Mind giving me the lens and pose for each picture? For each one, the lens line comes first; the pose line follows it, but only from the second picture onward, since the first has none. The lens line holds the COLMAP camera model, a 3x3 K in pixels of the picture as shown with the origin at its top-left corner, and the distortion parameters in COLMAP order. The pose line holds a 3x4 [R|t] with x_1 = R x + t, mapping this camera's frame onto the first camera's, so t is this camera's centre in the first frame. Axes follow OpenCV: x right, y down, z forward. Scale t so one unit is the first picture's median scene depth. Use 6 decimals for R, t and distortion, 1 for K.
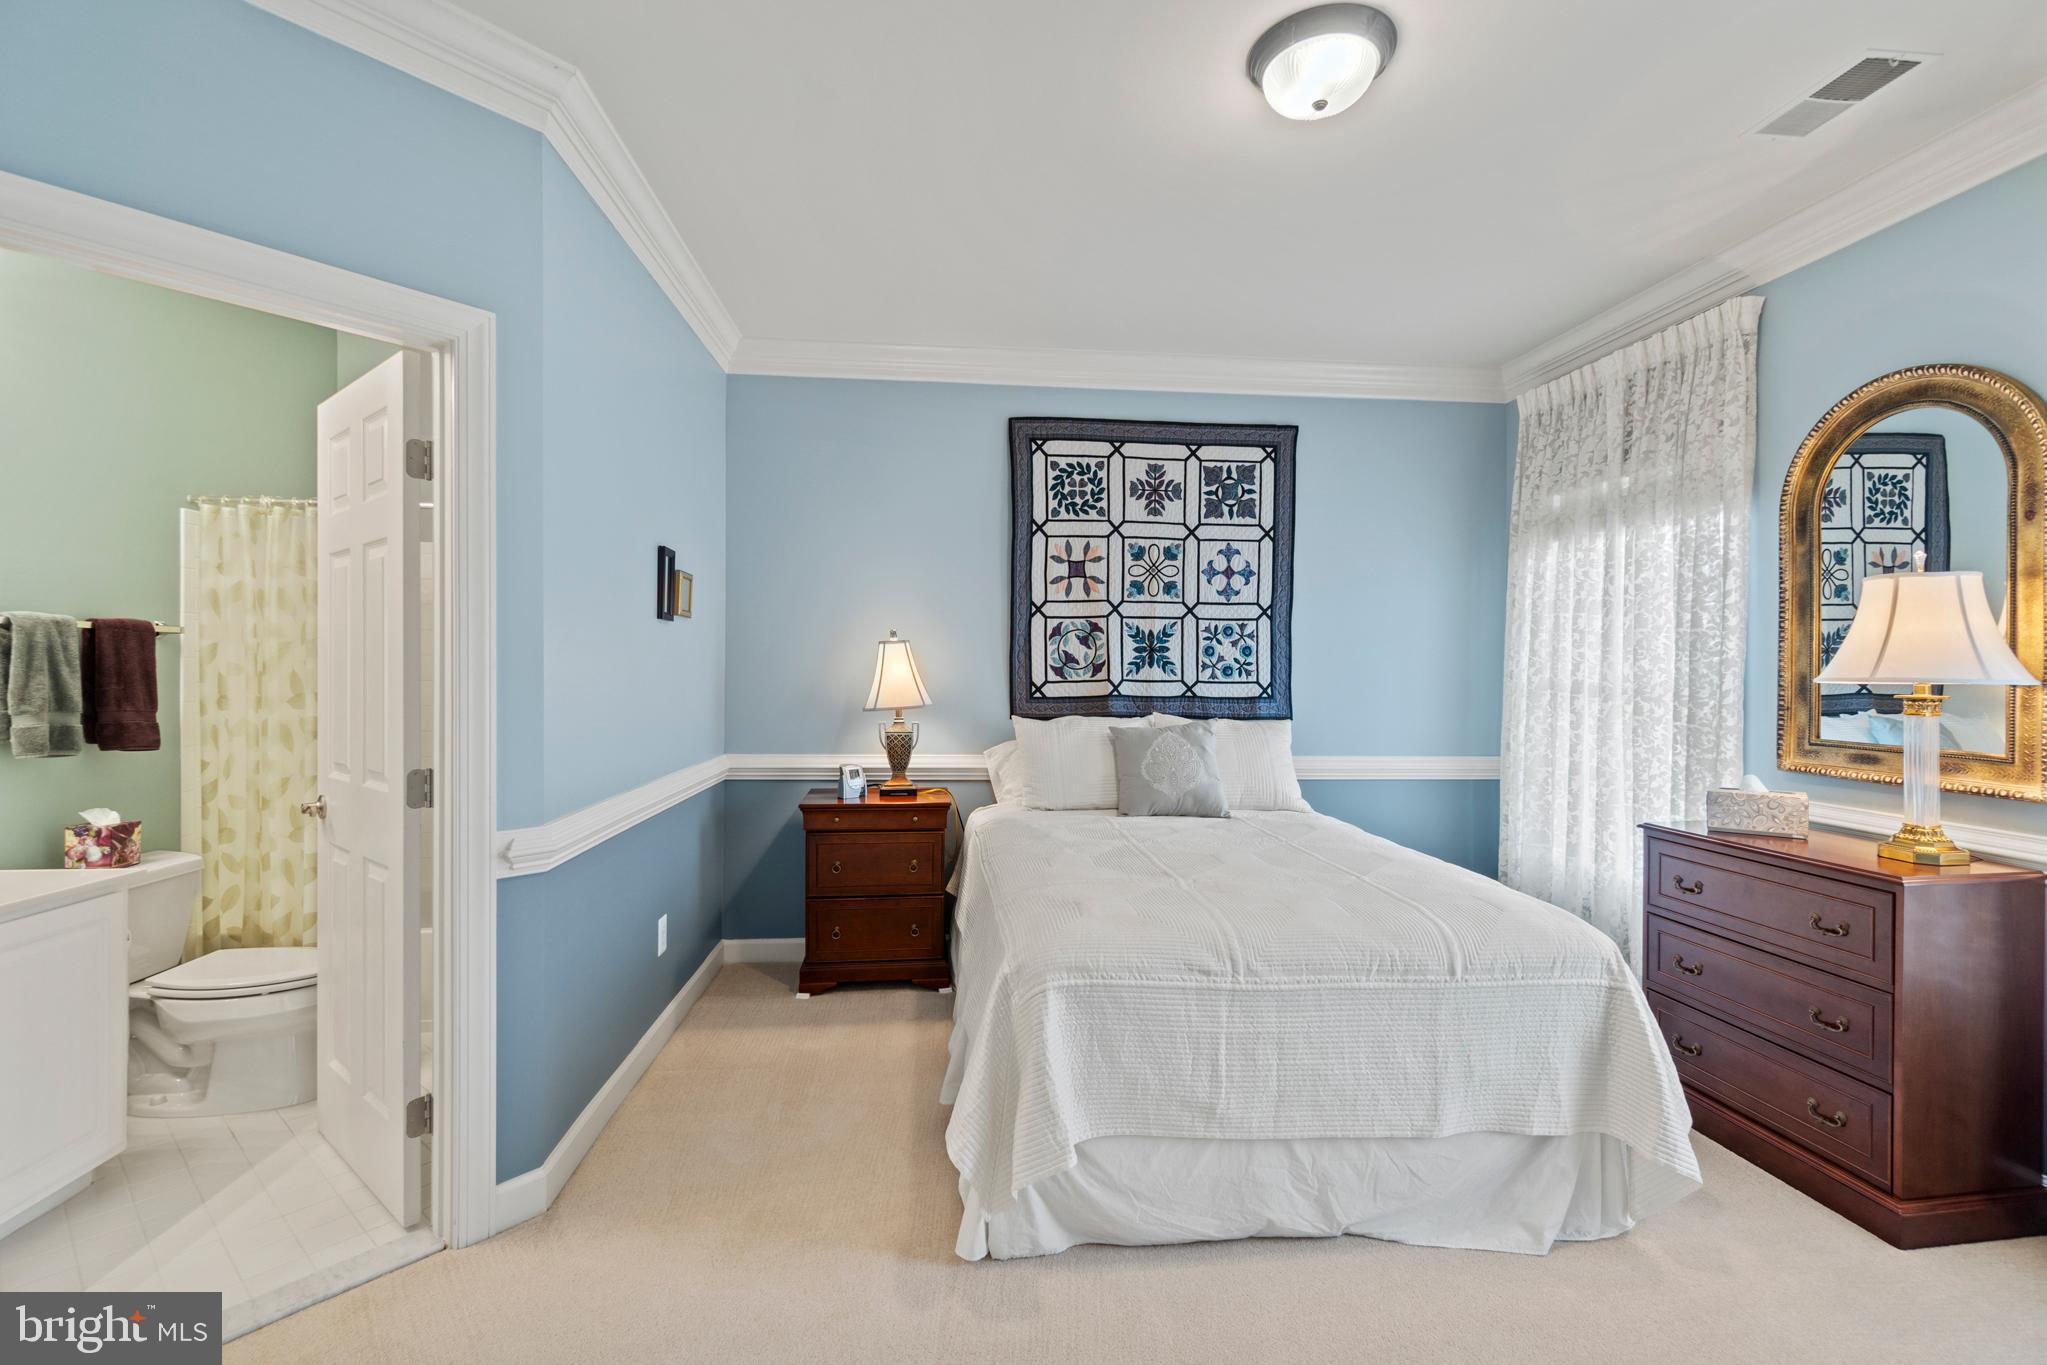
lens RADIAL K [[884.8, 0, 1015.7], [0, 884.8, 681.9], [0, 0, 1]] dist [-0.002084, -0.000089]
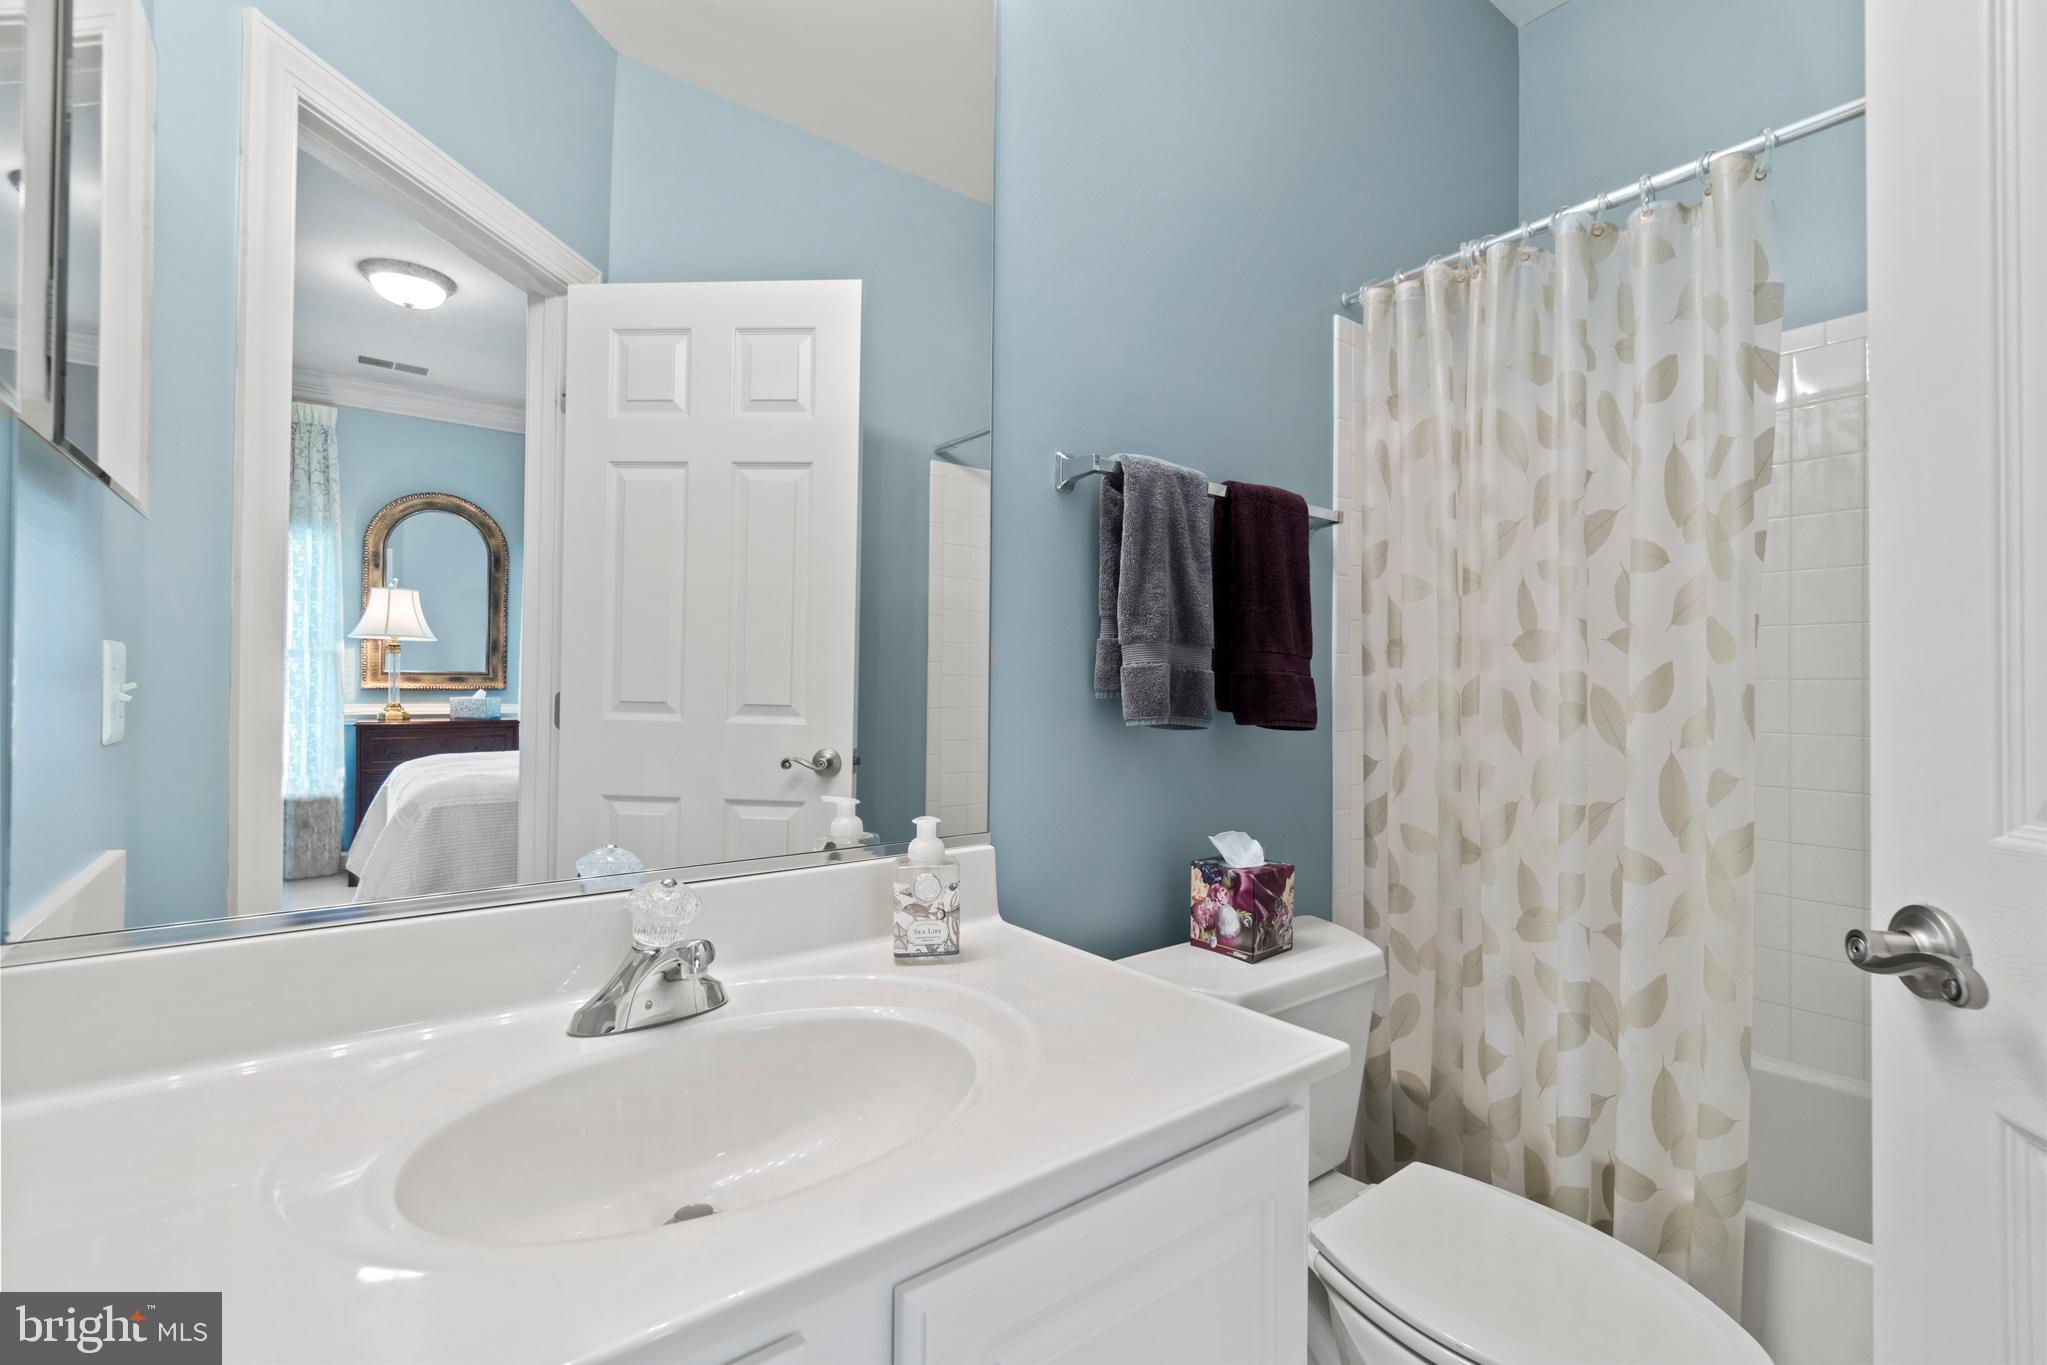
lens RADIAL K [[884.8, 0, 1015.7], [0, 884.8, 681.9], [0, 0, 1]] dist [-0.002084, -0.000089]
pose [[0.522415, -0.019141, -0.852476, -0.653693], [-0.011378, 0.999503, -0.029415, 0.070402], [0.852615, 0.025066, 0.521937, 0.608796]]
